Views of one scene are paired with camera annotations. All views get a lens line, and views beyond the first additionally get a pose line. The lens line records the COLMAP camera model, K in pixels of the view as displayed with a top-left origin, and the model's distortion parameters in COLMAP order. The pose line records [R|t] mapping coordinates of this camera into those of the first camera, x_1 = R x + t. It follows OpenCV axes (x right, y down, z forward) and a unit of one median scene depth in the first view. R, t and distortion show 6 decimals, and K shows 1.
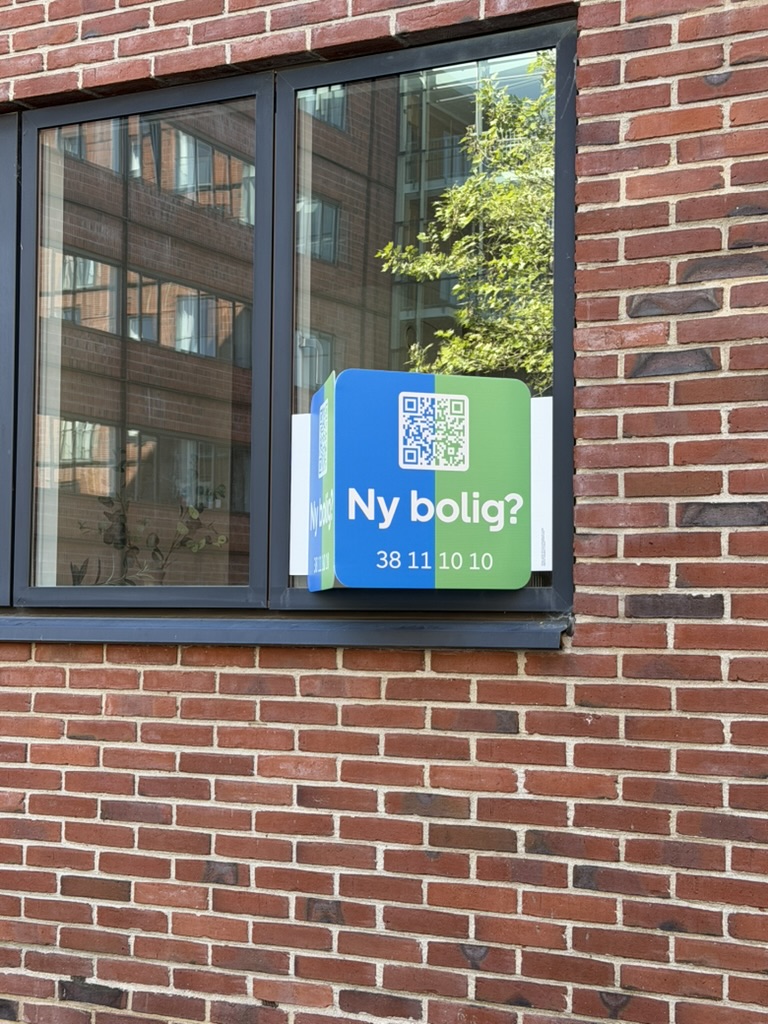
lens RADIAL K [[1744.4, 0, 383.4], [0, 1744.4, 512.5], [0, 0, 1]] dist [0.144339, 0.000000]
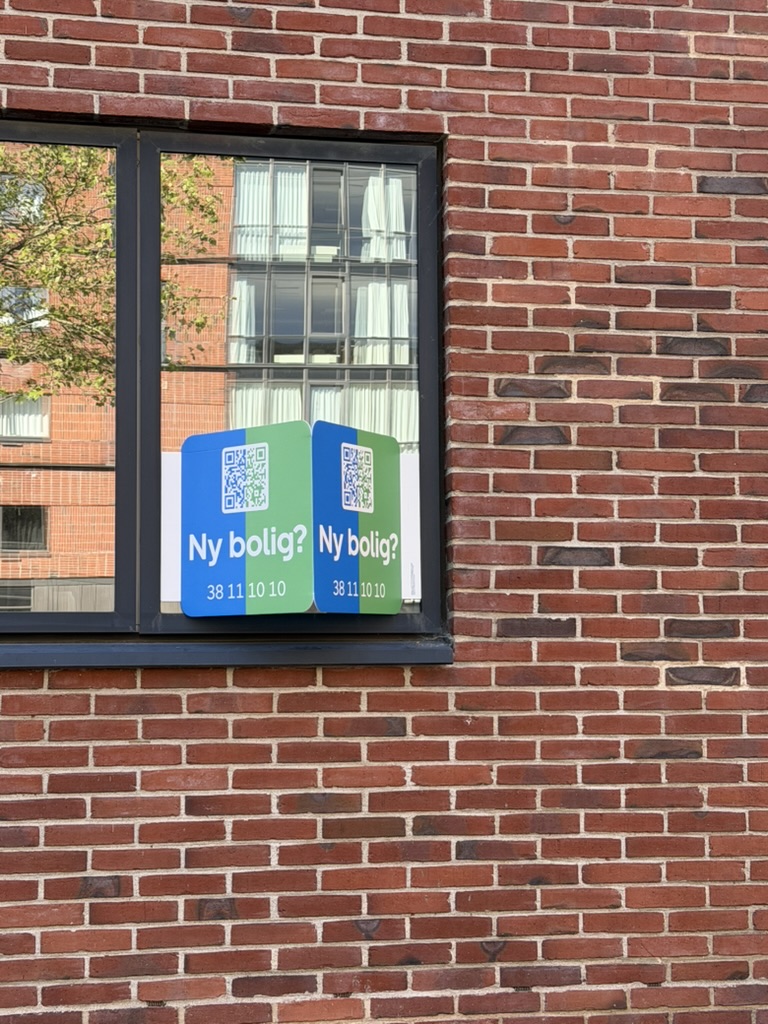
lens RADIAL K [[1744.4, 0, 384.1], [0, 1744.4, 512.0], [0, 0, 1]] dist [0.144339, 0.000000]
pose [[0.769650, 0.040605, 0.637173, -0.700529], [-0.027571, 0.999158, -0.030369, 0.010946], [-0.637870, 0.005806, 0.770122, 0.094653]]
